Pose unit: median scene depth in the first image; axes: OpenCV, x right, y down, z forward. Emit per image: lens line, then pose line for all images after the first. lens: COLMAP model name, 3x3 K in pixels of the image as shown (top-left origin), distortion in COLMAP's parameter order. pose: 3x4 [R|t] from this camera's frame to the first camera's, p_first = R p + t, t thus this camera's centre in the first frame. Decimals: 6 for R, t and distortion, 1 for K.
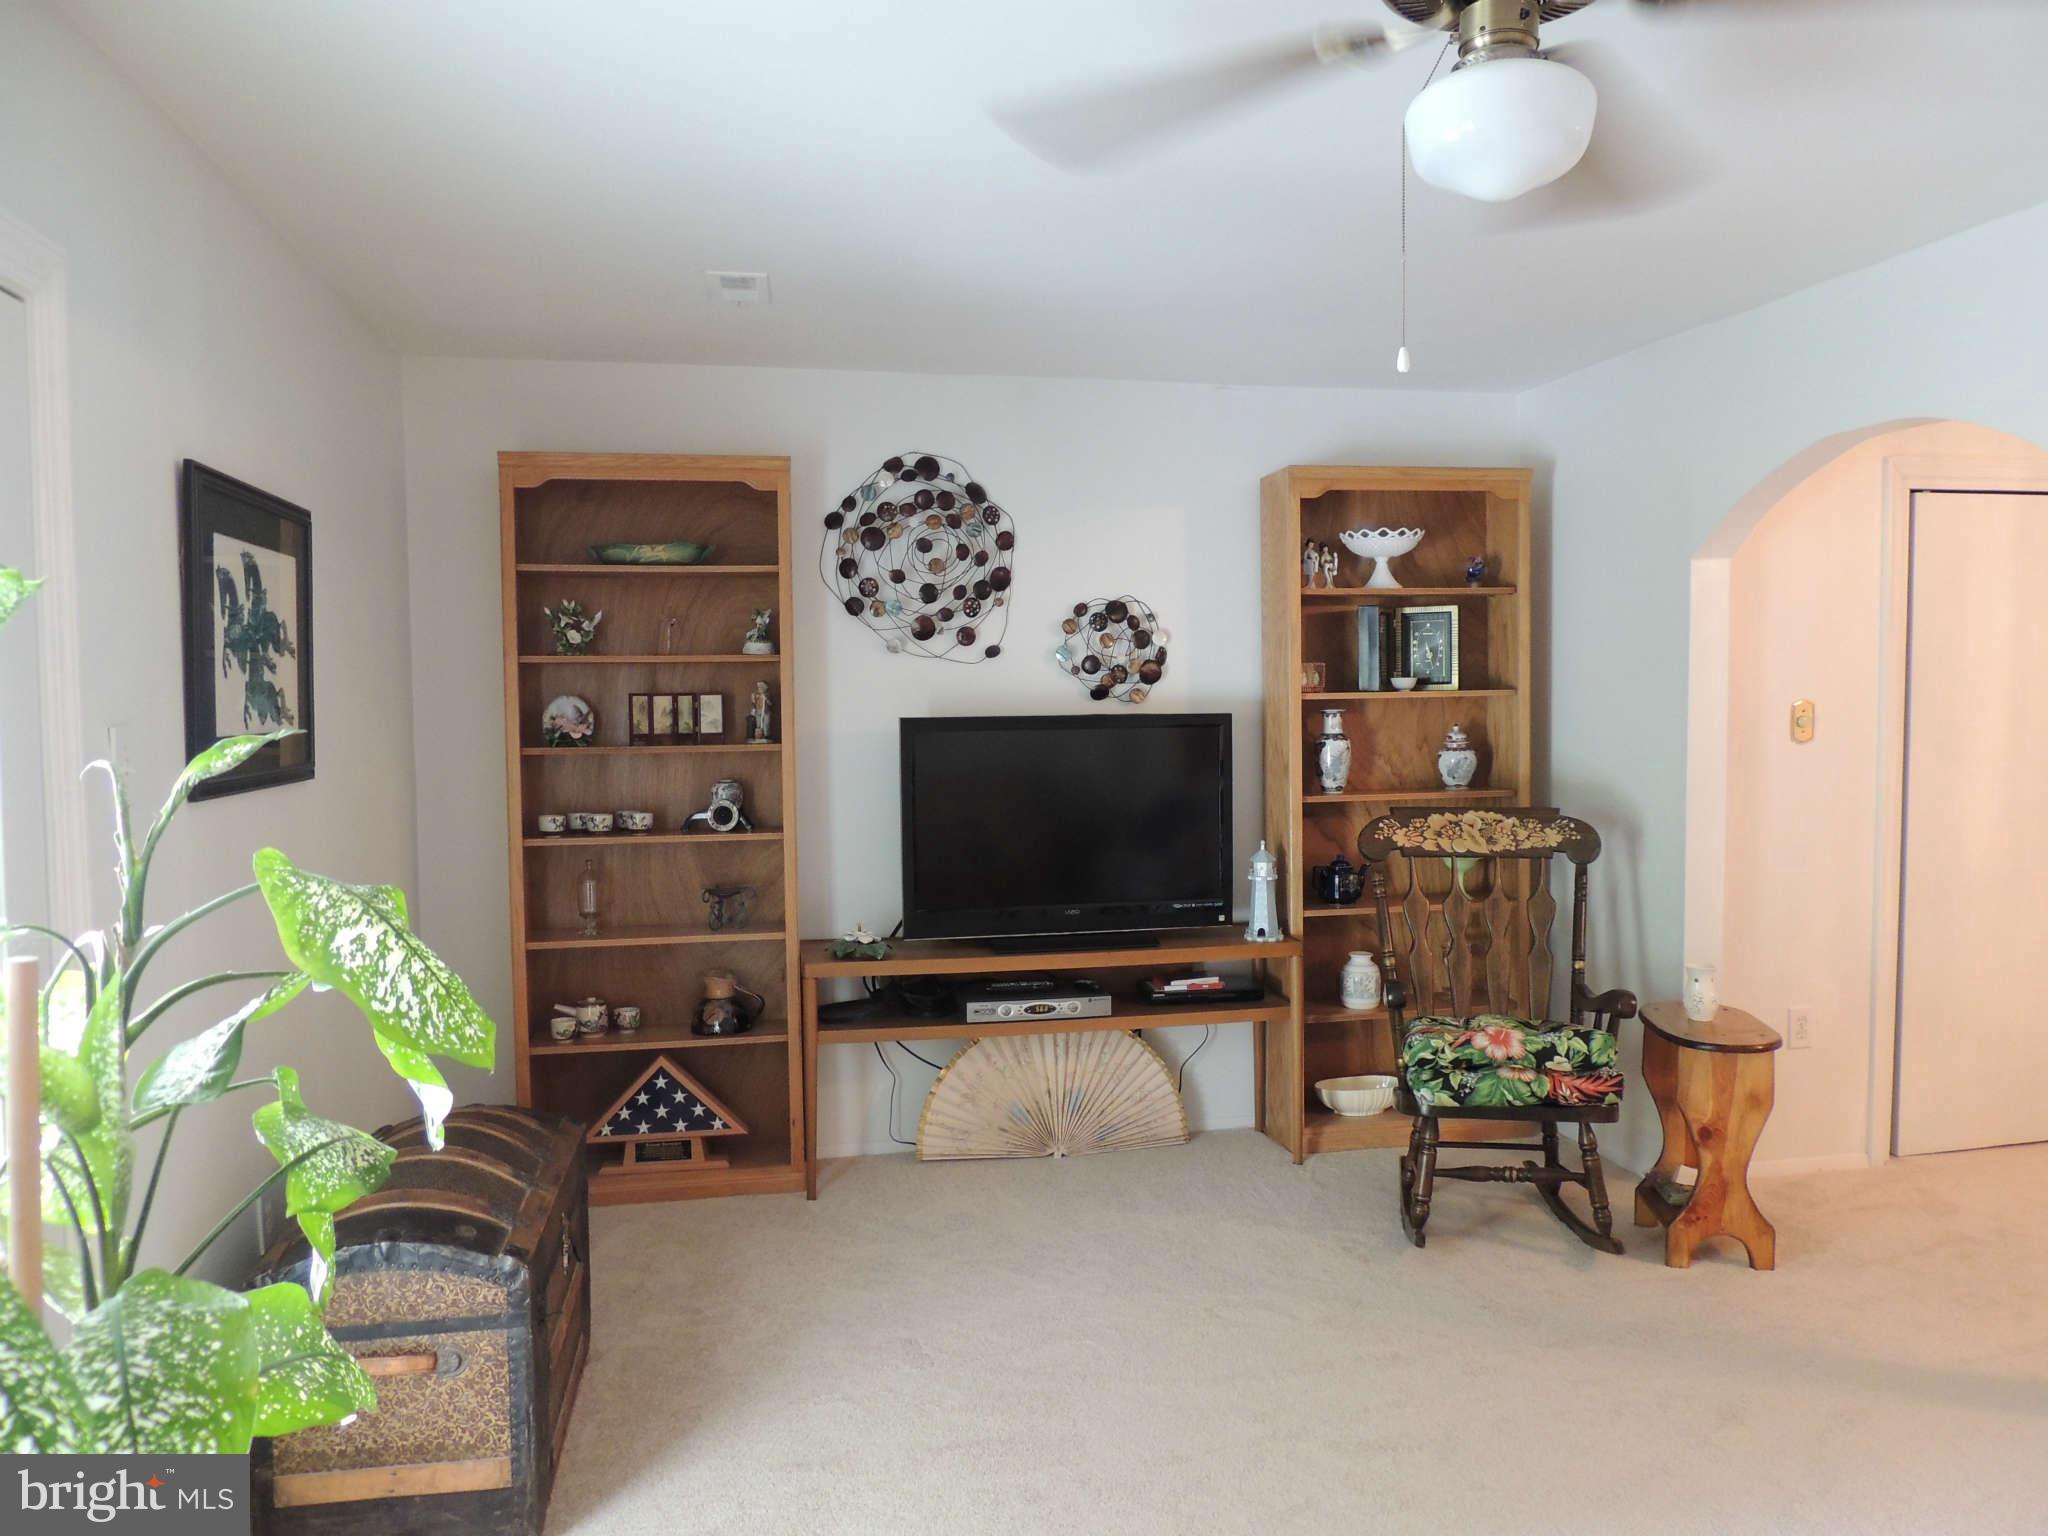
lens RADIAL K [[1452.2, 0, 1032.4], [0, 1452.2, 771.7], [0, 0, 1]] dist [-0.024787, 0.001144]
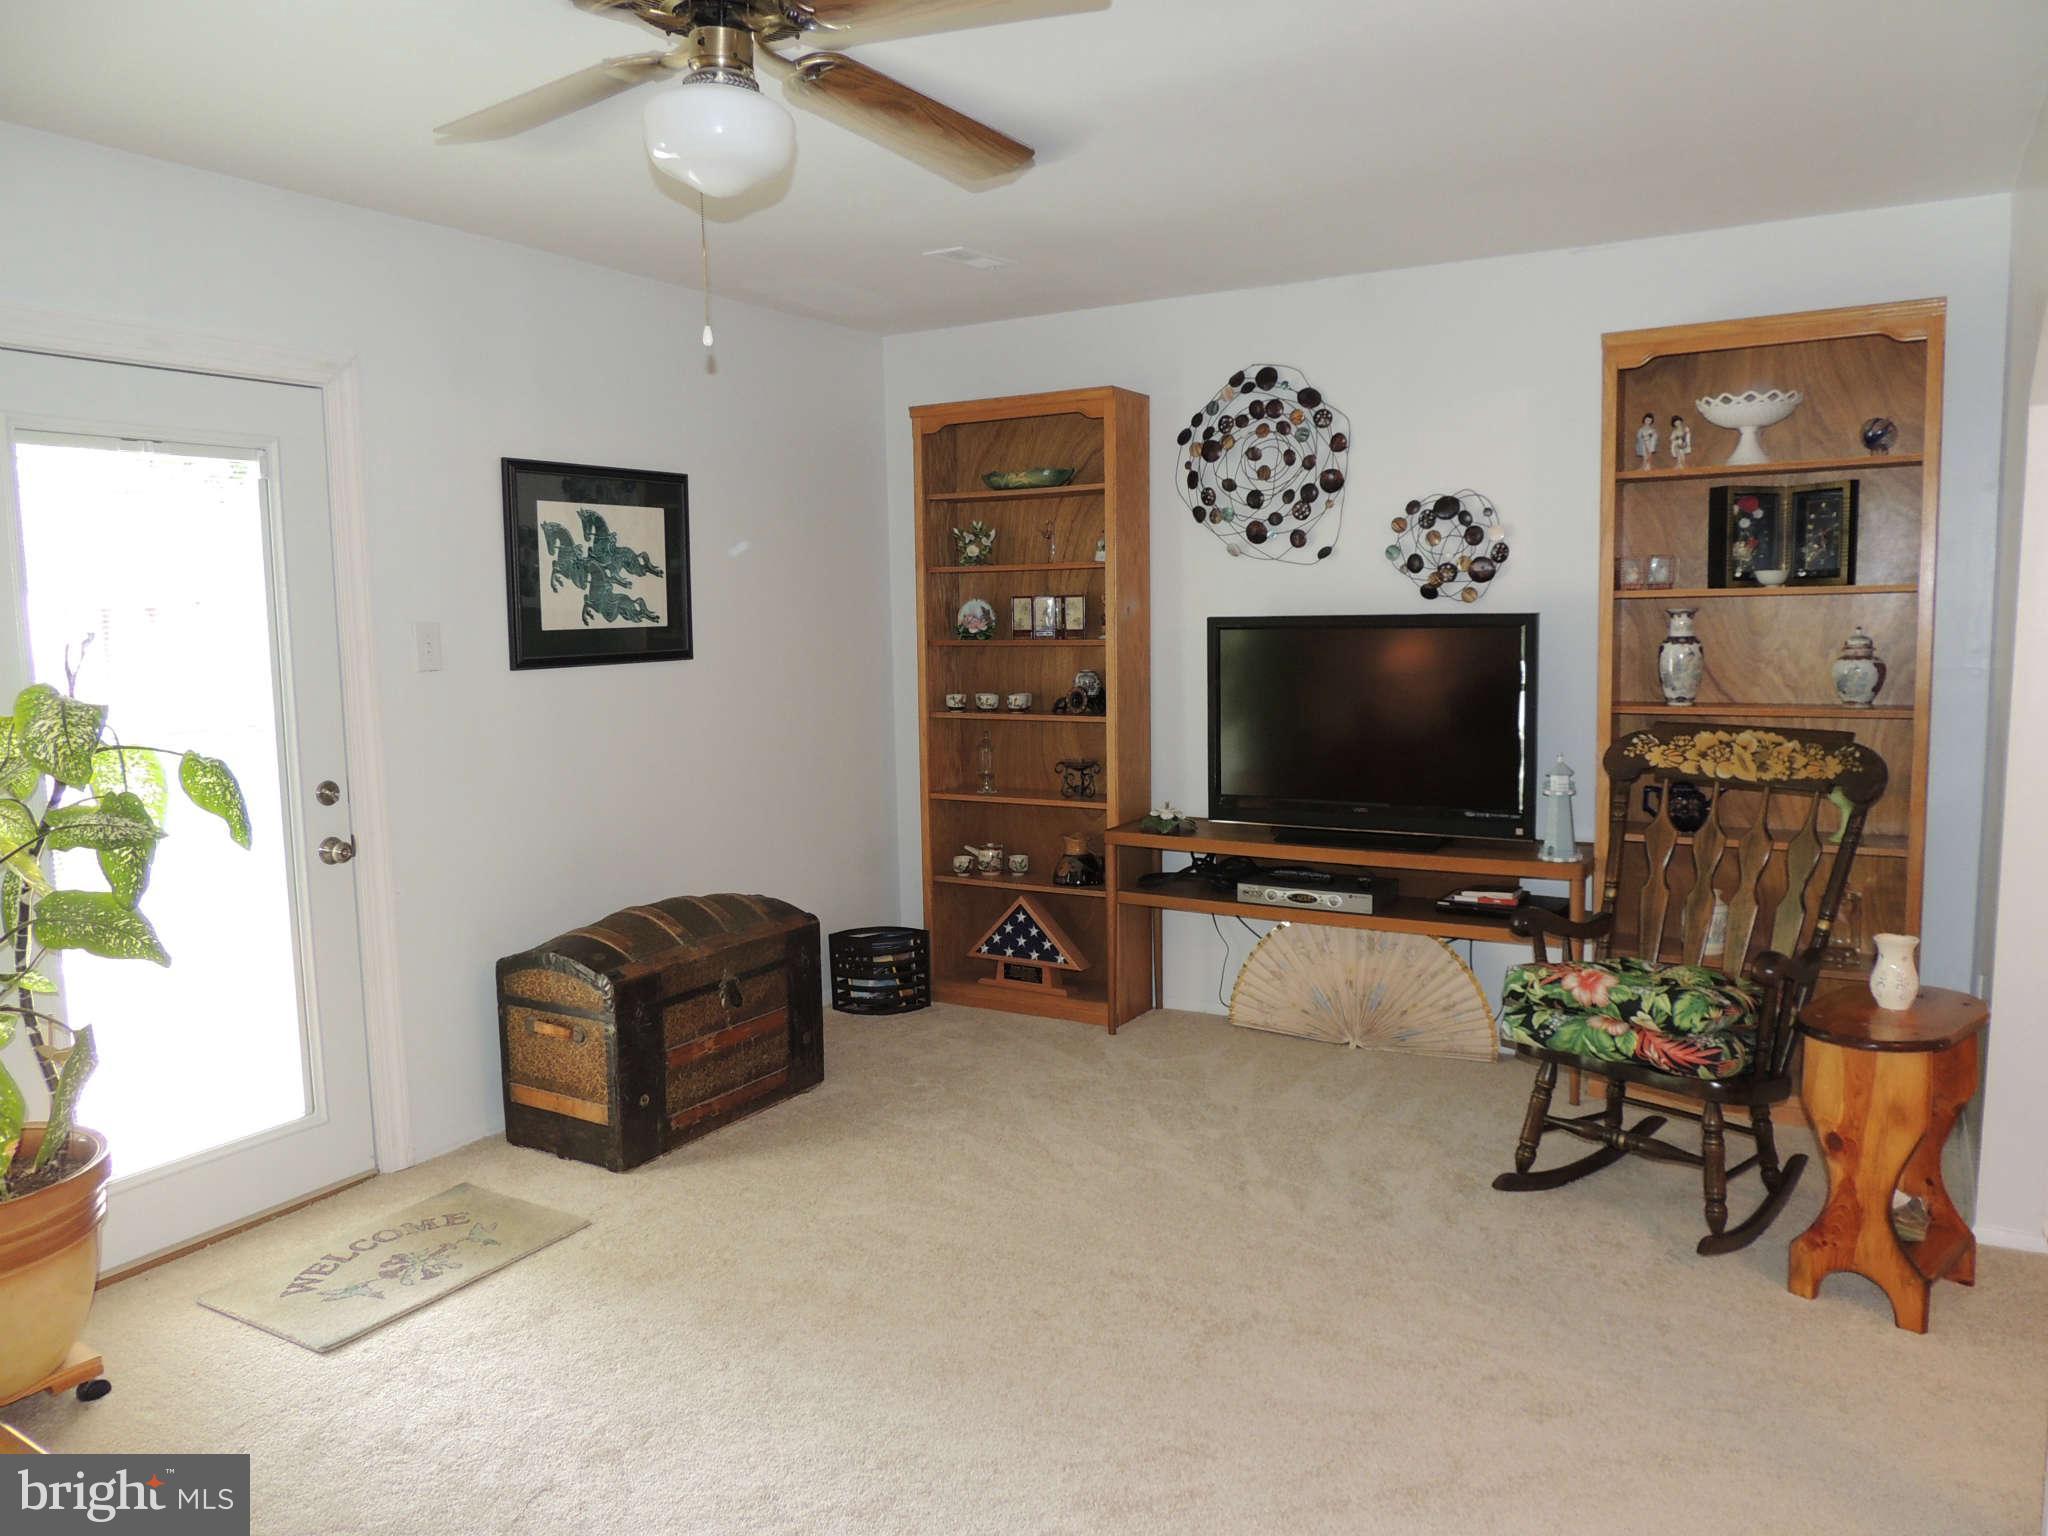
lens RADIAL K [[1452.2, 0, 1025.1], [0, 1452.2, 769.3], [0, 0, 1]] dist [-0.024787, 0.001144]
pose [[0.746440, 0.070807, -0.661674, 0.537829], [-0.024139, 0.996550, 0.079412, -0.006743], [0.665014, -0.043304, 0.745574, 0.094026]]
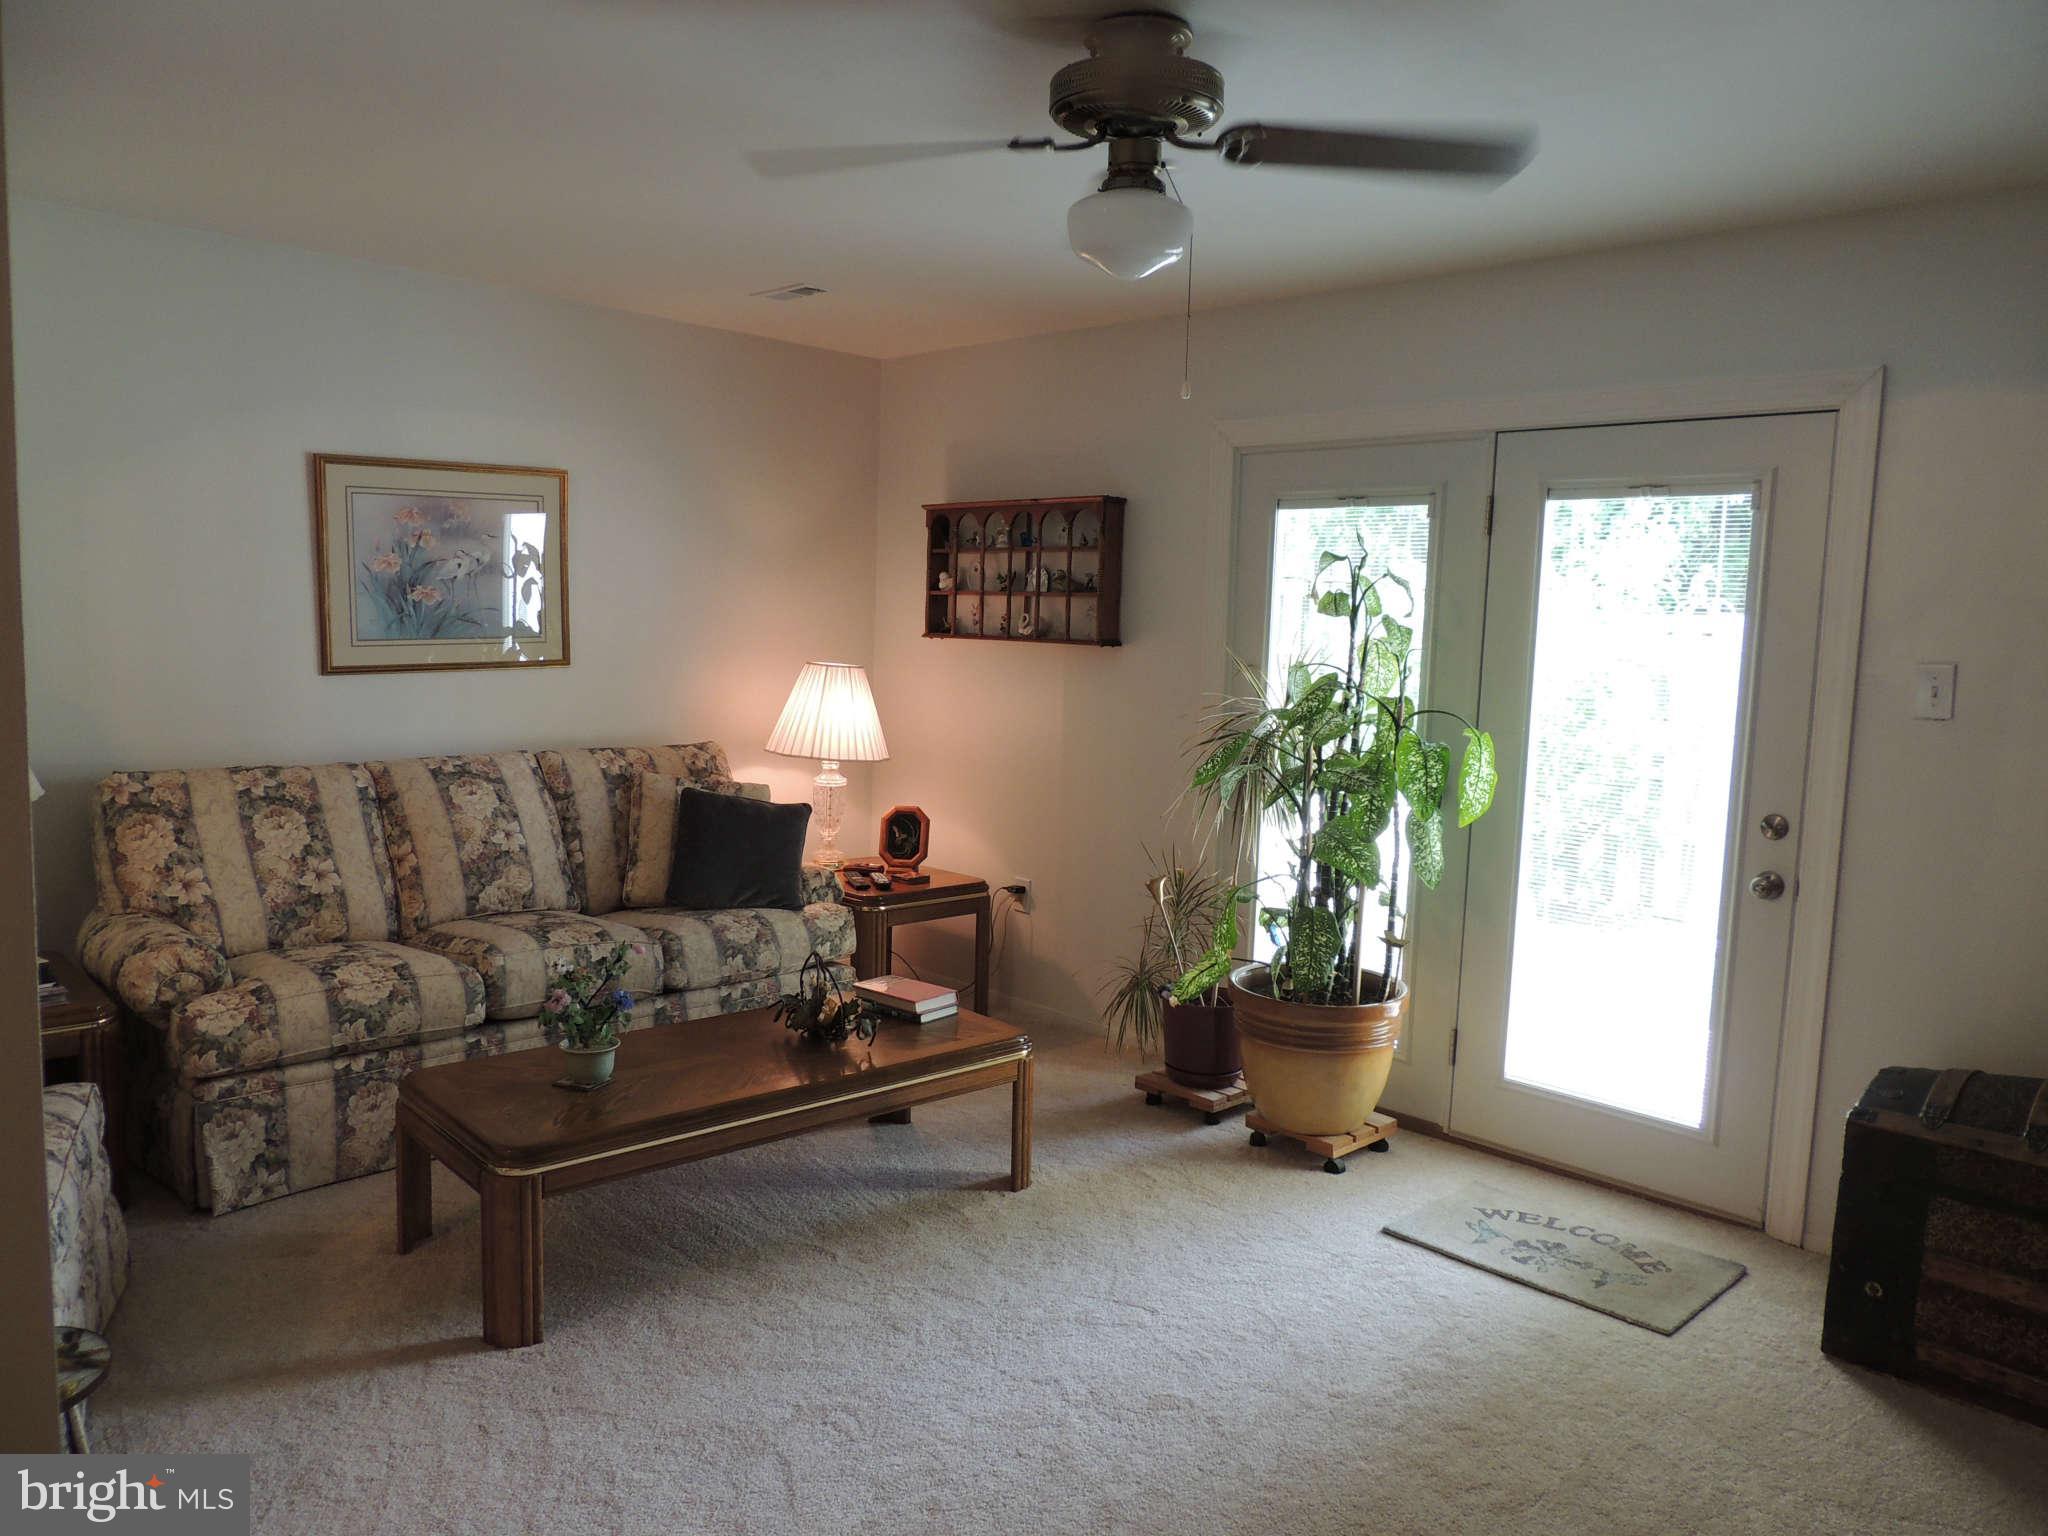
lens RADIAL K [[1452.2, 0, 1022.5], [0, 1452.2, 762.4], [0, 0, 1]] dist [-0.024787, 0.001144]
pose [[-0.835726, 0.046221, -0.547197, 0.488079], [-0.048411, 0.986371, 0.157254, -0.060965], [0.547008, 0.157911, -0.822099, 0.877034]]
